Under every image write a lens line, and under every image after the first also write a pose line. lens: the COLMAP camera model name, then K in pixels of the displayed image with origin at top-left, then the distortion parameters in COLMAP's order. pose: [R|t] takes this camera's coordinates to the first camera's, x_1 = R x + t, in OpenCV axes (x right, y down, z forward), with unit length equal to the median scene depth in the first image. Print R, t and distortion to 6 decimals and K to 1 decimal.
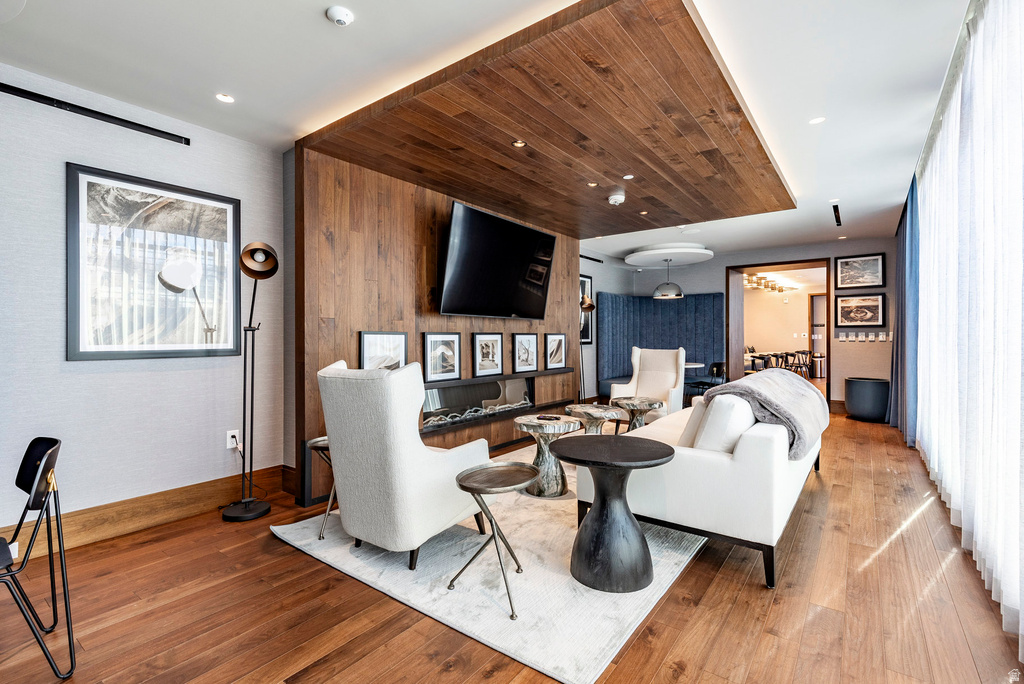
lens RADIAL K [[474.0, 0, 514.2], [0, 474.0, 339.3], [0, 0, 1]] dist [0.002260, 0.000269]
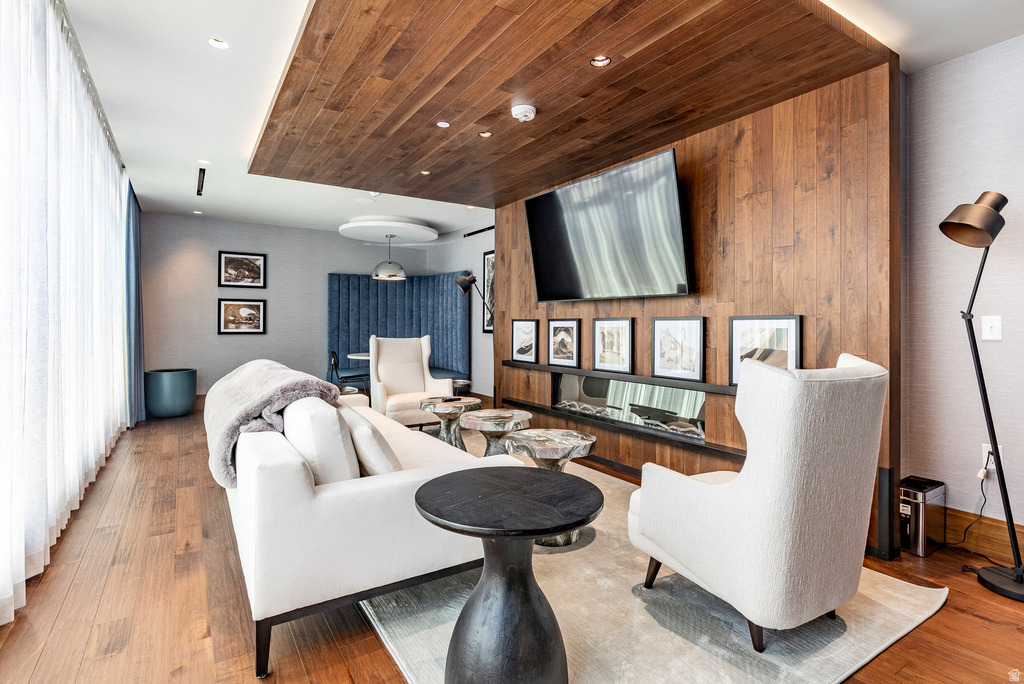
lens RADIAL K [[509.6, 0, 508.7], [0, 509.6, 325.6], [0, 0, 1]] dist [-0.002772, -0.000484]
pose [[-0.361789, -0.000283, -0.932260, 0.895436], [-0.008921, 0.999955, 0.003159, -0.002541], [0.932217, 0.009459, -0.361776, 1.259528]]
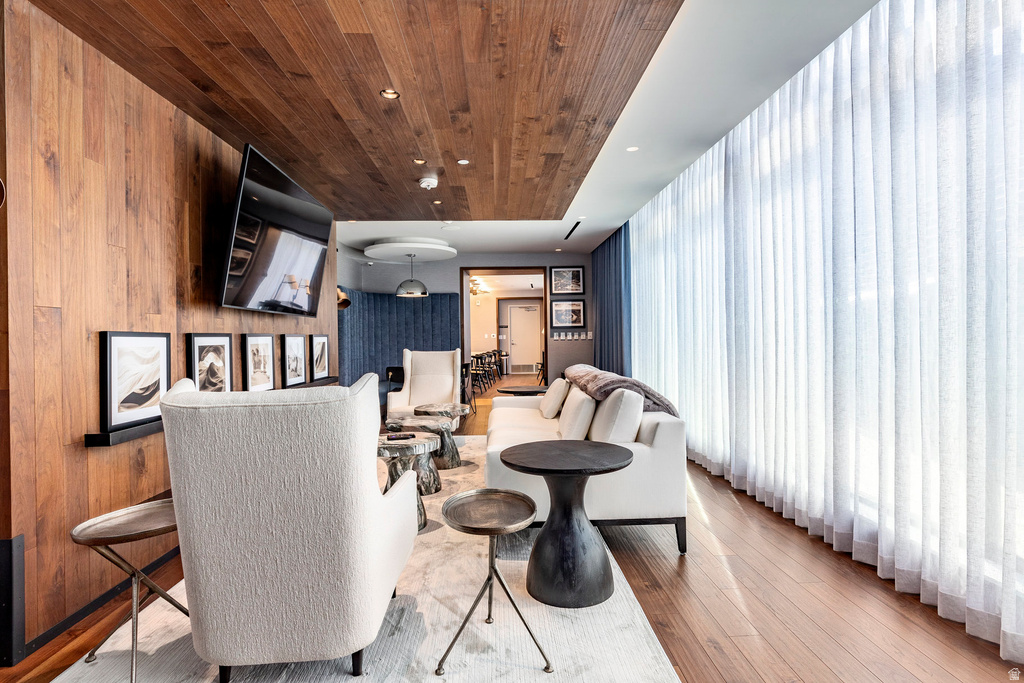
lens RADIAL K [[518.1, 0, 526.8], [0, 518.1, 337.4], [0, 0, 1]] dist [-0.003155, -0.001109]
pose [[0.766707, -0.010064, 0.641918, -0.273587], [0.016011, 0.999866, -0.003447, 0.000985], [-0.641797, 0.012921, 0.766766, 0.142497]]
